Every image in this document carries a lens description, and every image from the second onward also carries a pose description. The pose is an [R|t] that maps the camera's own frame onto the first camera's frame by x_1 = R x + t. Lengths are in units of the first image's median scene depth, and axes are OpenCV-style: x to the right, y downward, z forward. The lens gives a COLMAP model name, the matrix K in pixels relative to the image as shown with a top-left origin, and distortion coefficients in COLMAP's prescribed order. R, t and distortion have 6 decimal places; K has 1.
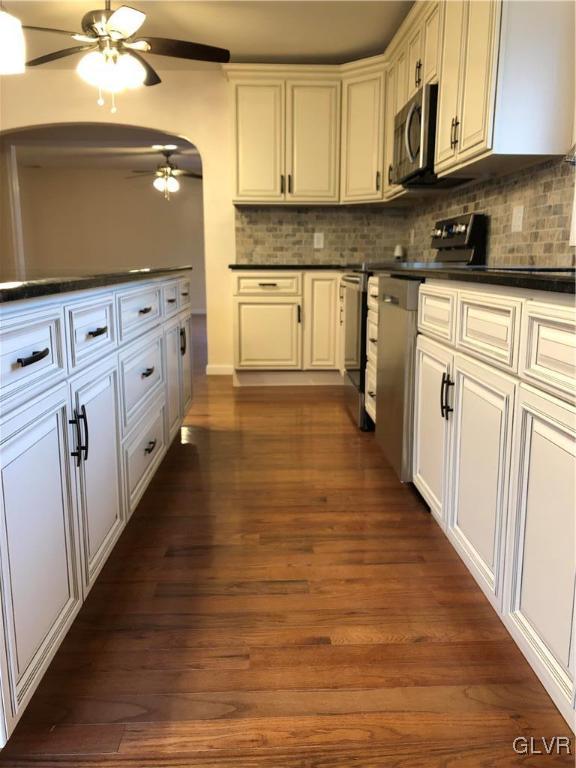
lens RADIAL K [[630.8, 0, 288.5], [0, 630.8, 383.3], [0, 0, 1]] dist [0.013577, 0.003311]
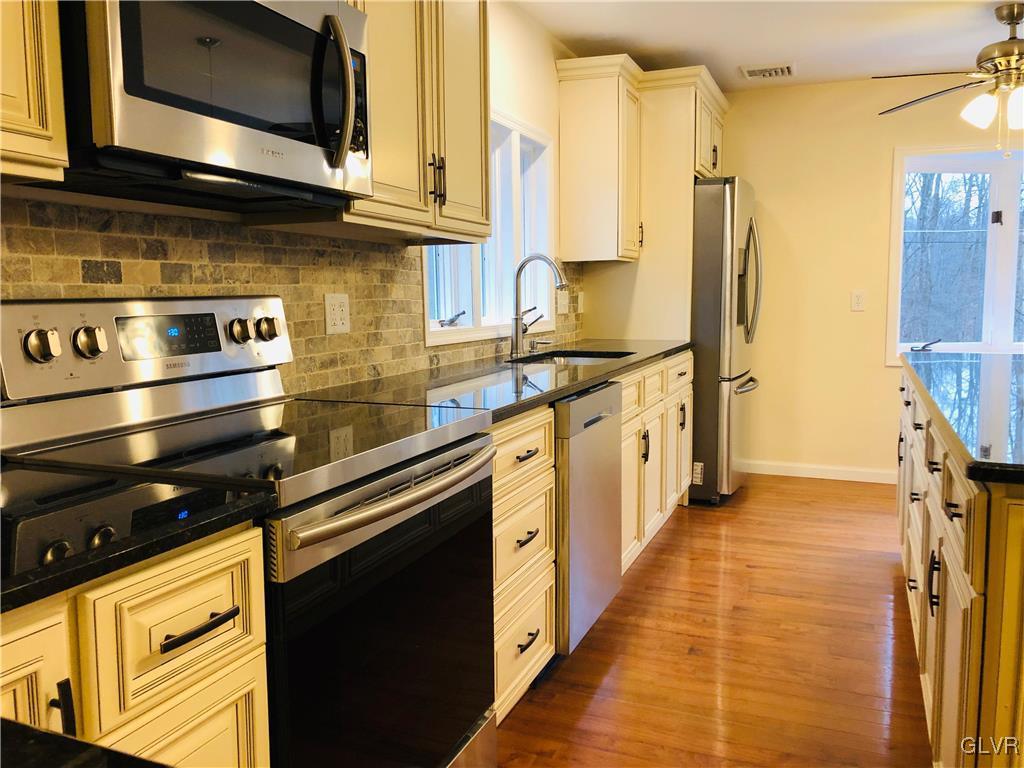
lens RADIAL K [[841.0, 0, 511.5], [0, 841.0, 381.1], [0, 0, 1]] dist [0.013577, 0.003311]
pose [[-0.916762, -0.030998, 0.398229, -0.144316], [0.088015, 0.956802, 0.277097, -0.448790], [-0.389615, 0.289082, -0.874432, 1.835662]]
